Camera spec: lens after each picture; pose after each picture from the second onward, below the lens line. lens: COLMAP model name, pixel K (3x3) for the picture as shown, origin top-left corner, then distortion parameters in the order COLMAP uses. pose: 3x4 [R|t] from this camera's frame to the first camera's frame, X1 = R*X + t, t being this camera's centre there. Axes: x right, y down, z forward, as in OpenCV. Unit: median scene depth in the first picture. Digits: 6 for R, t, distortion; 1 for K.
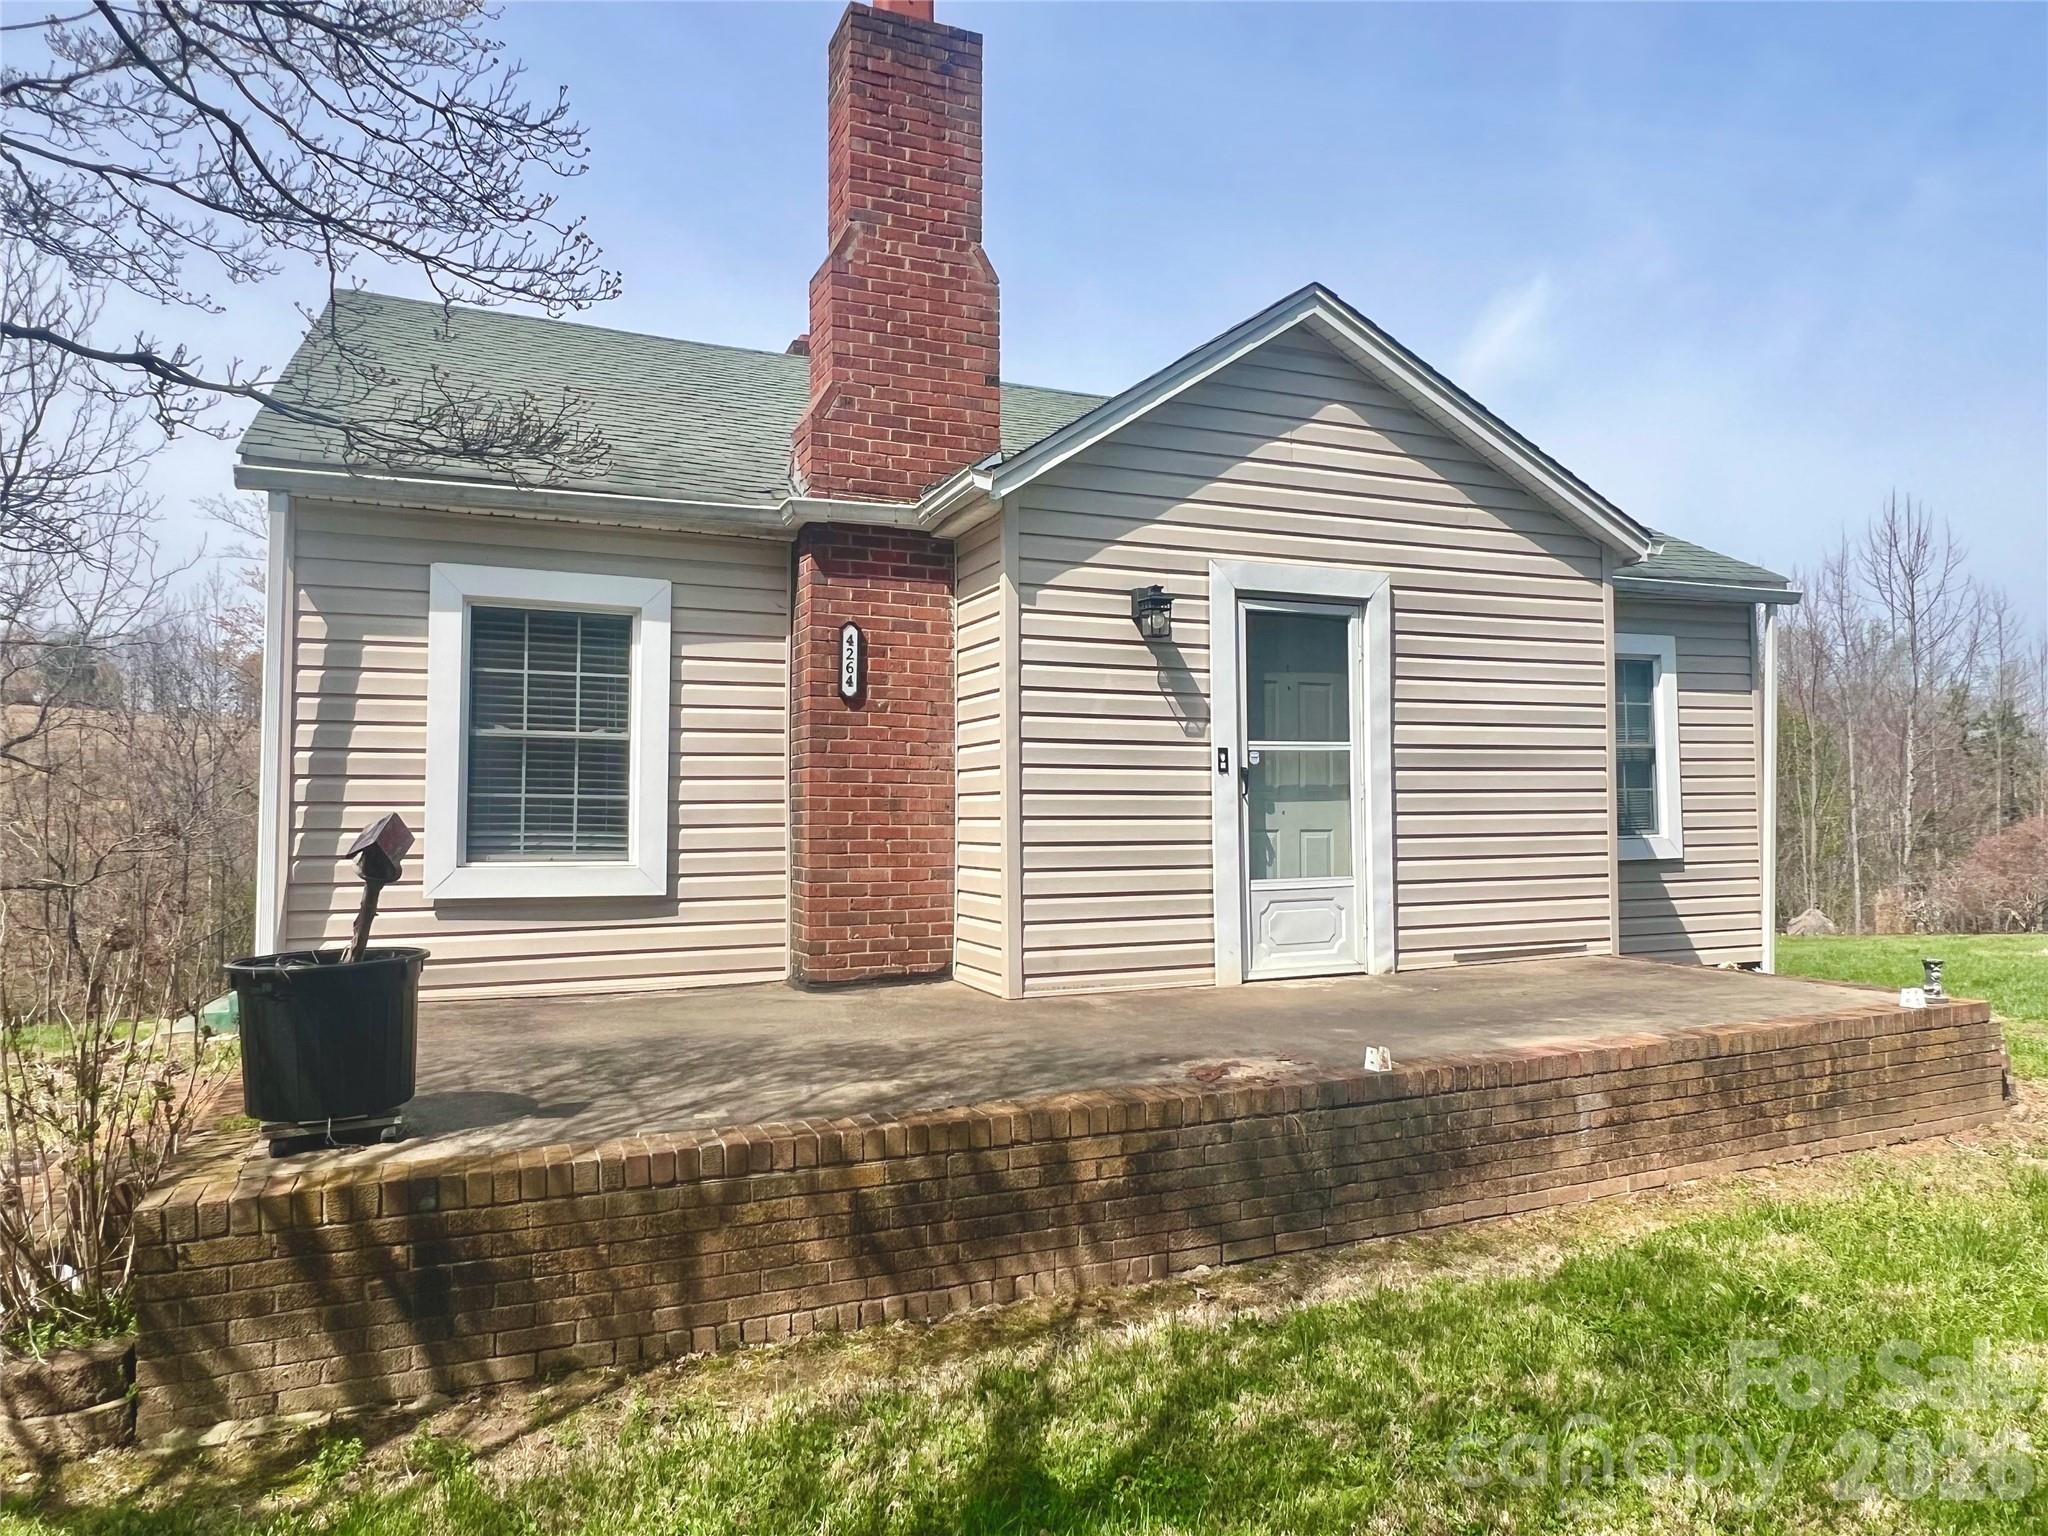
lens RADIAL K [[1311.0, 0, 1028.7], [0, 1311.0, 778.4], [0, 0, 1]] dist [-0.002716, -0.001682]
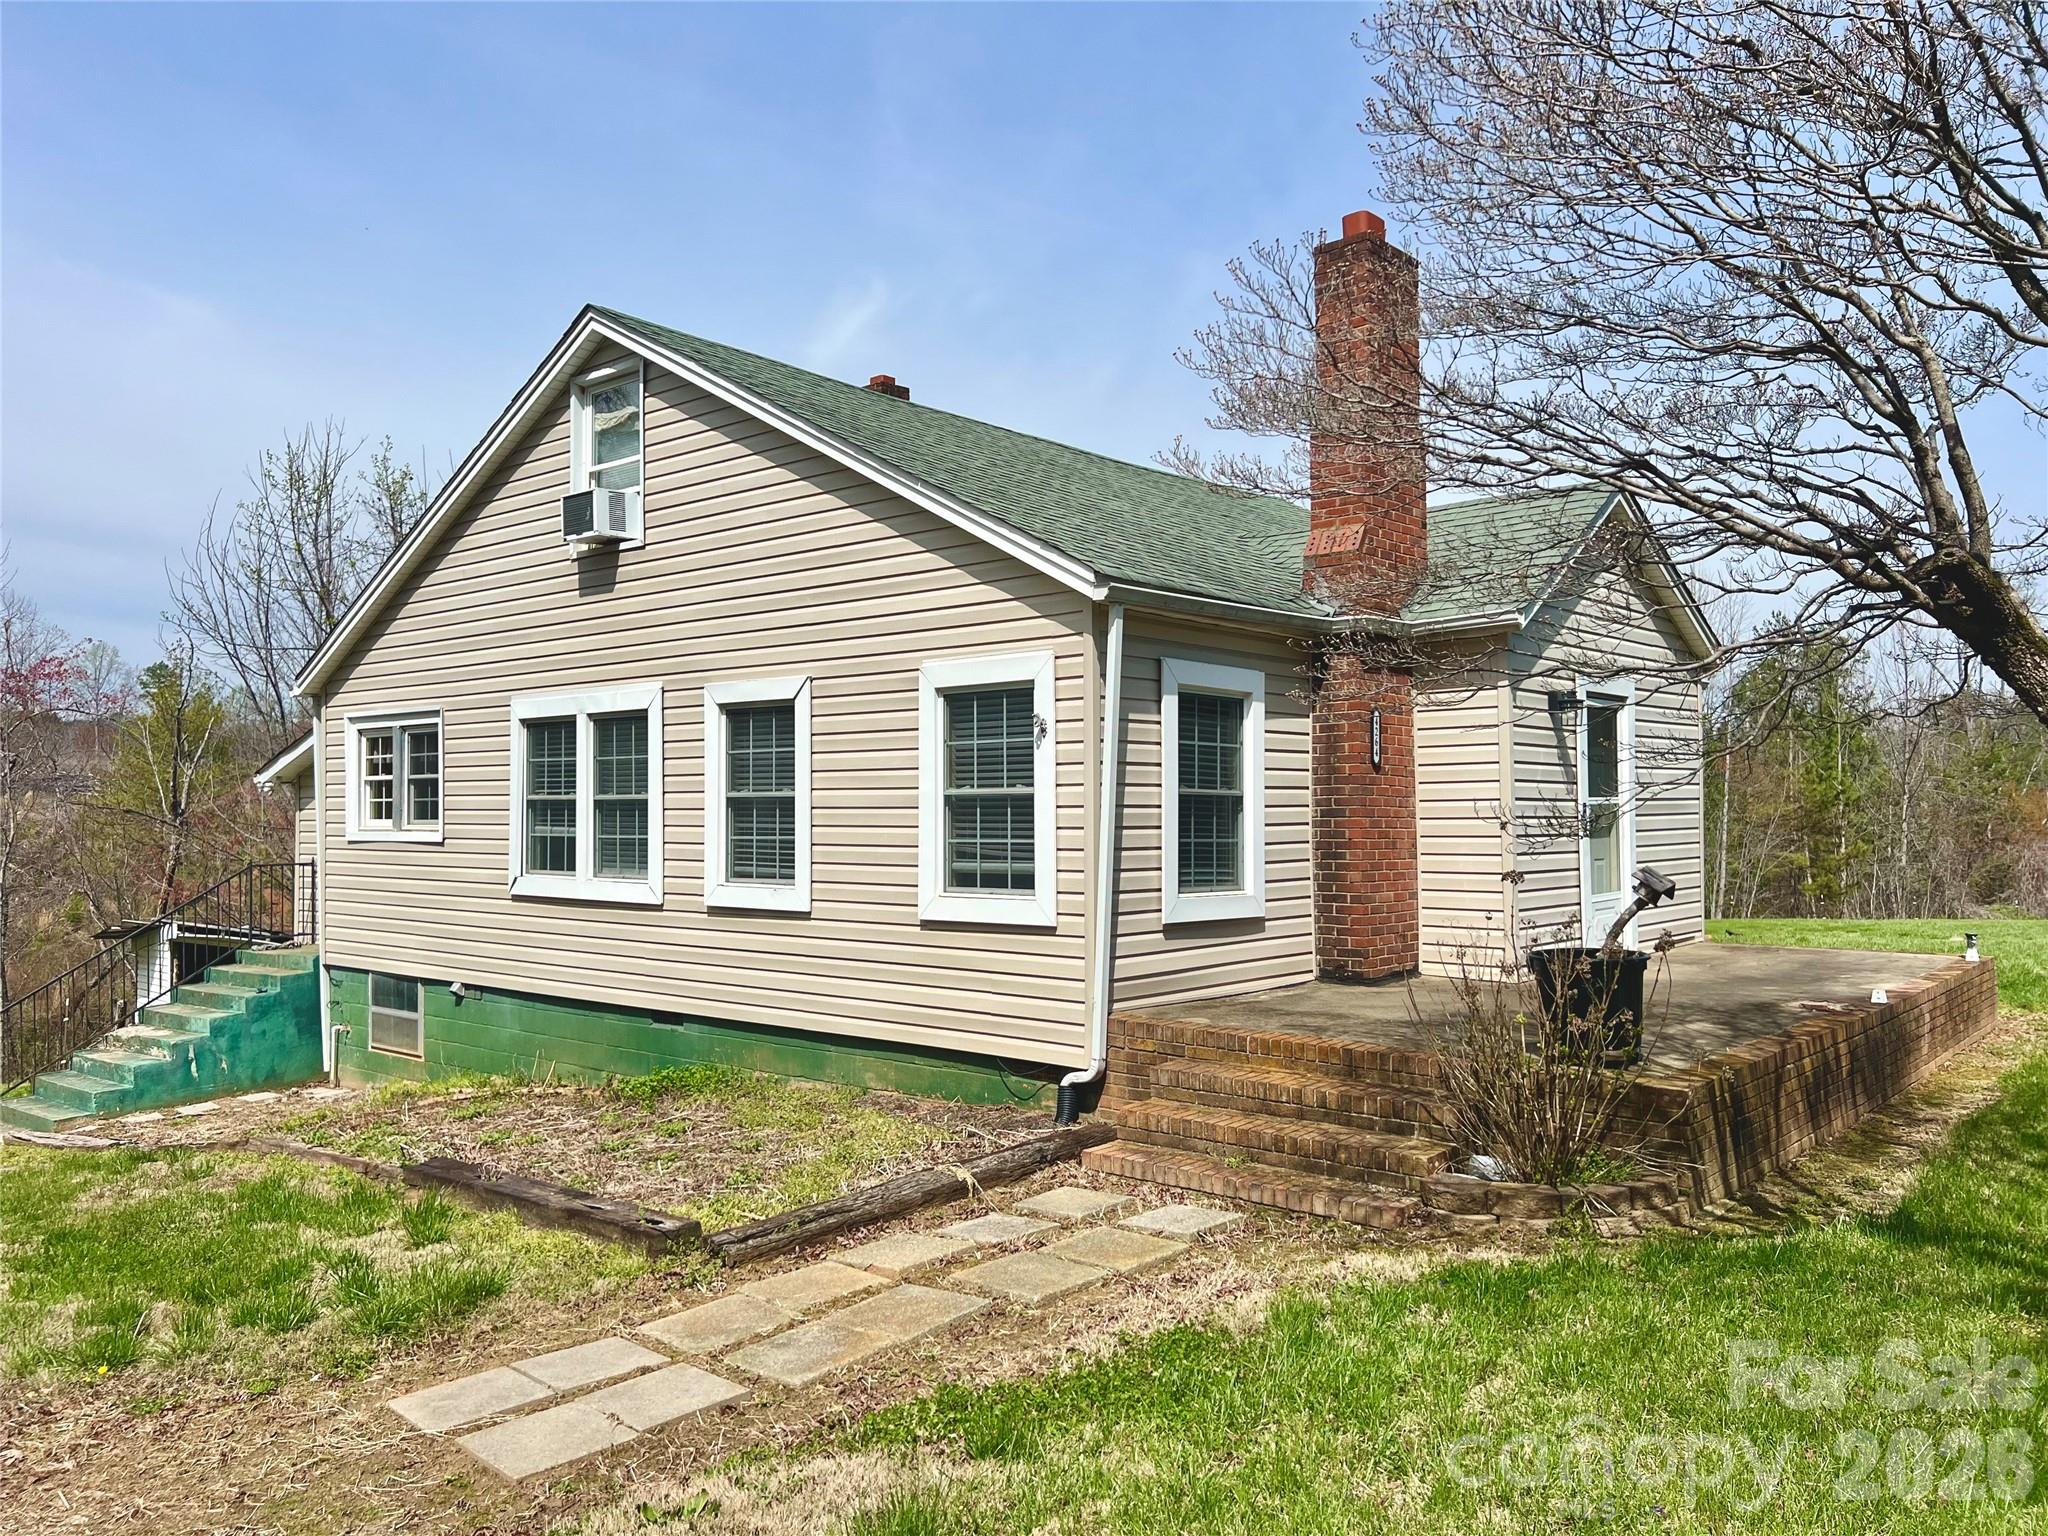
lens RADIAL K [[1551.9, 0, 1023.5], [0, 1551.9, 828.6], [0, 0, 1]] dist [0.005824, 0.000125]
pose [[0.898921, -0.005427, 0.438077, -1.133231], [-0.002091, 0.999859, 0.016677, -0.021668], [-0.438106, -0.015907, 0.898783, -0.255847]]
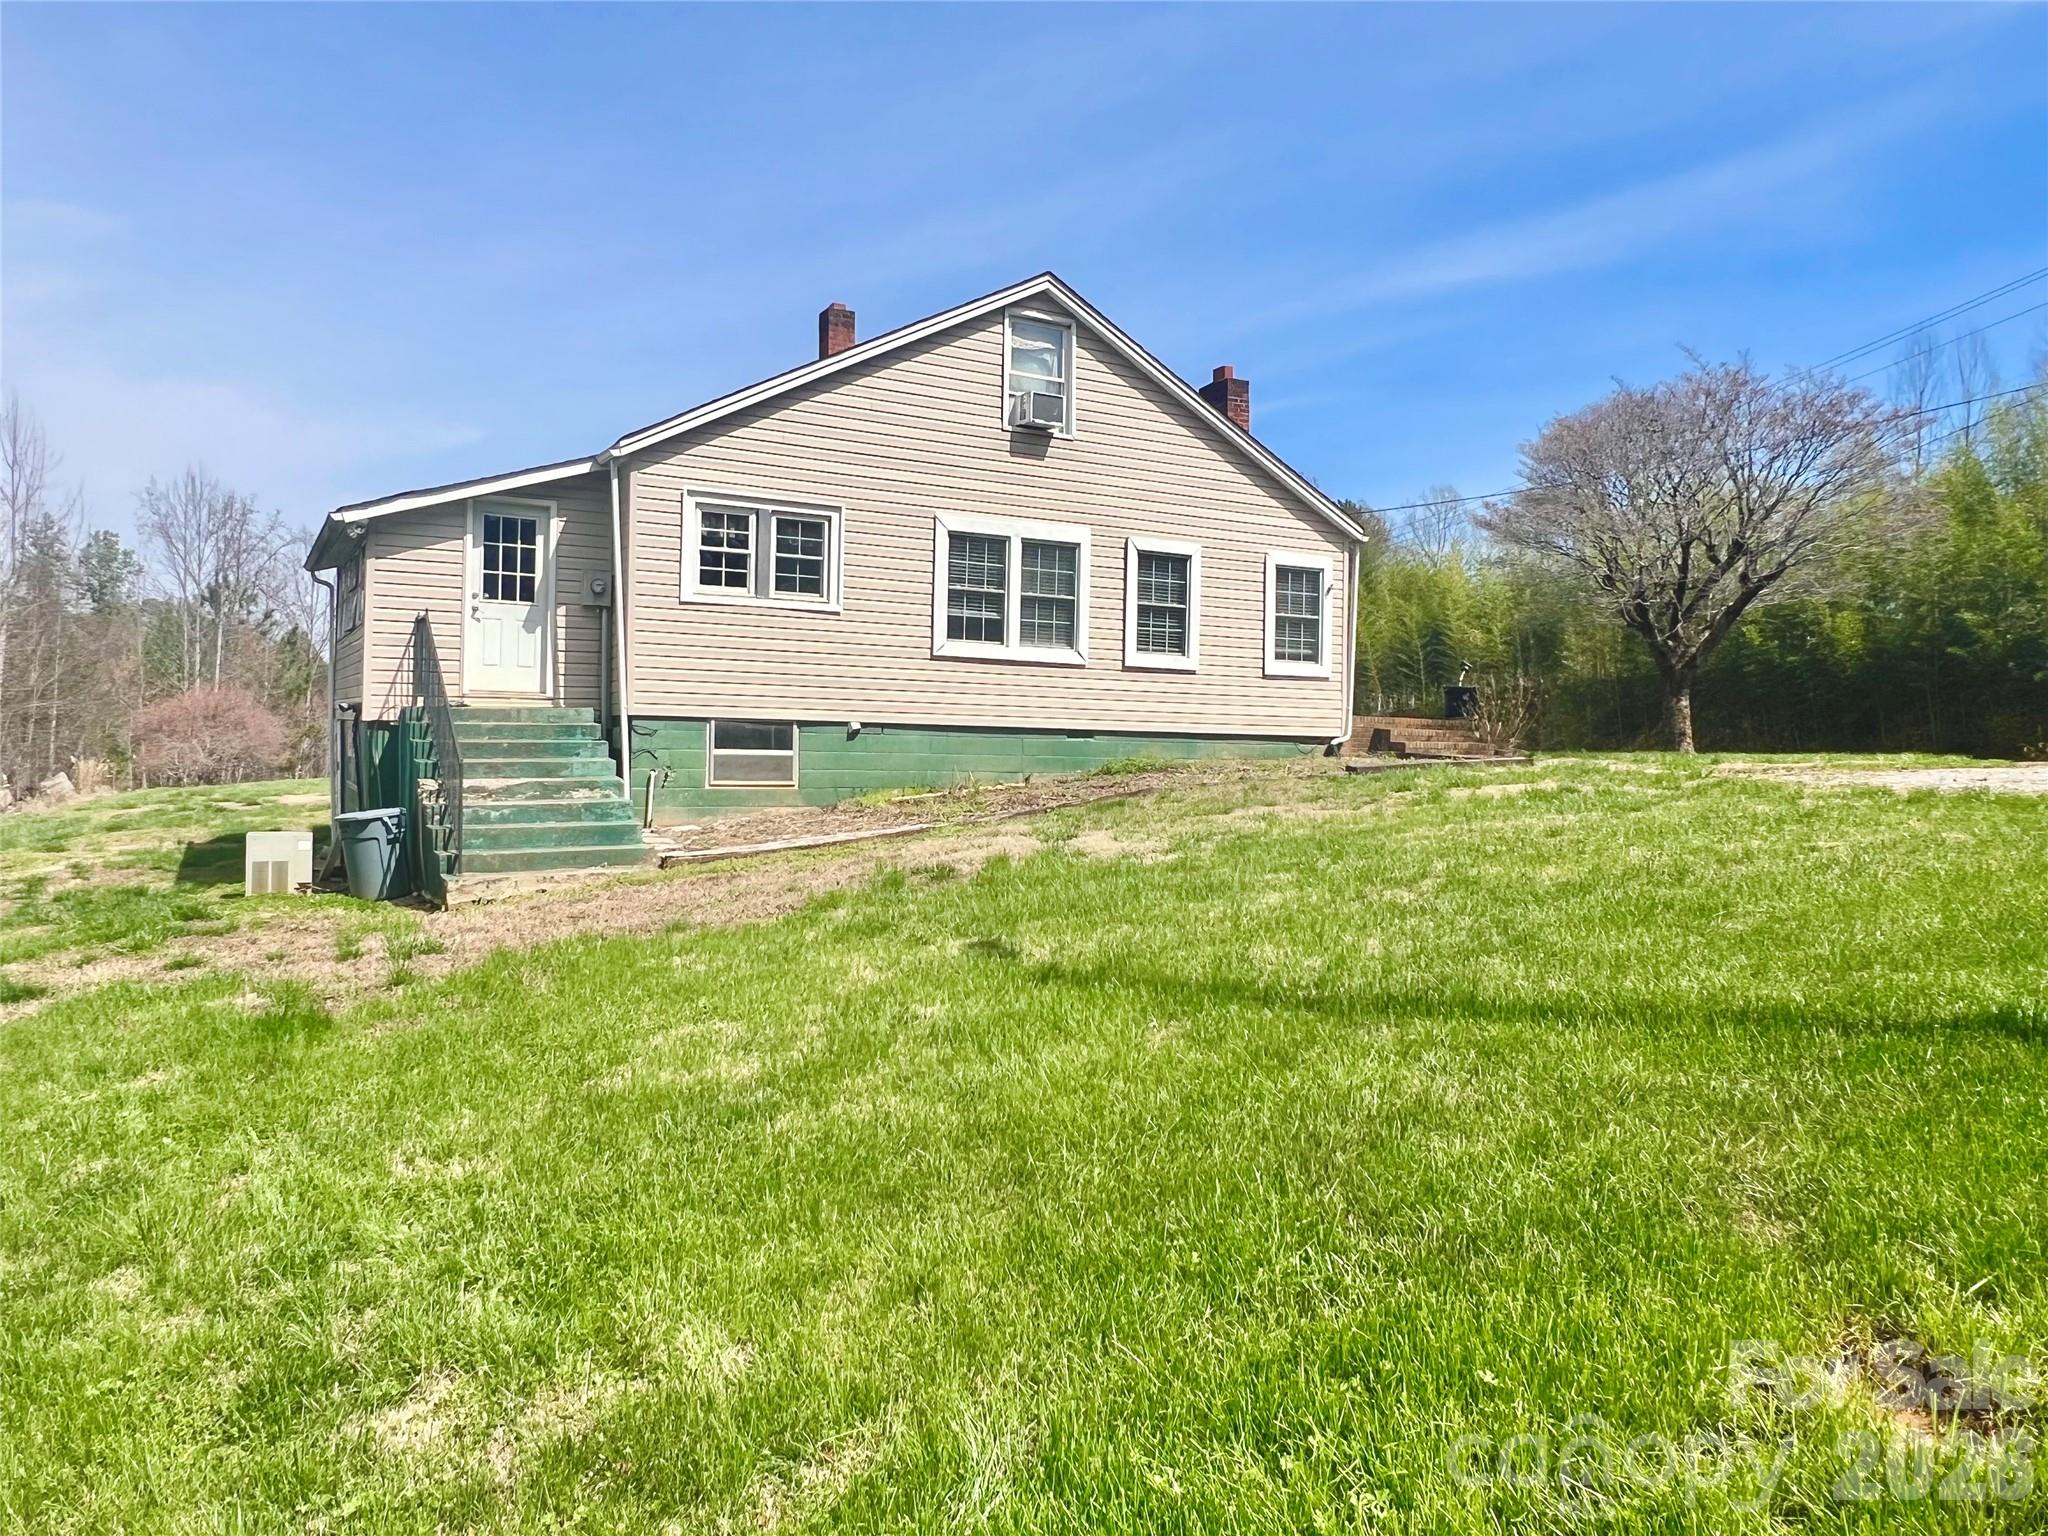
lens RADIAL K [[1416.4, 0, 1024.0], [0, 1416.4, 768.0], [0, 0, 1]] dist [0.038722, 0.002315]
pose [[-0.085738, -0.062636, 0.994347, -3.848522], [-0.055644, 0.996765, 0.057990, 0.173583], [-0.994763, -0.050358, -0.088946, 2.300144]]
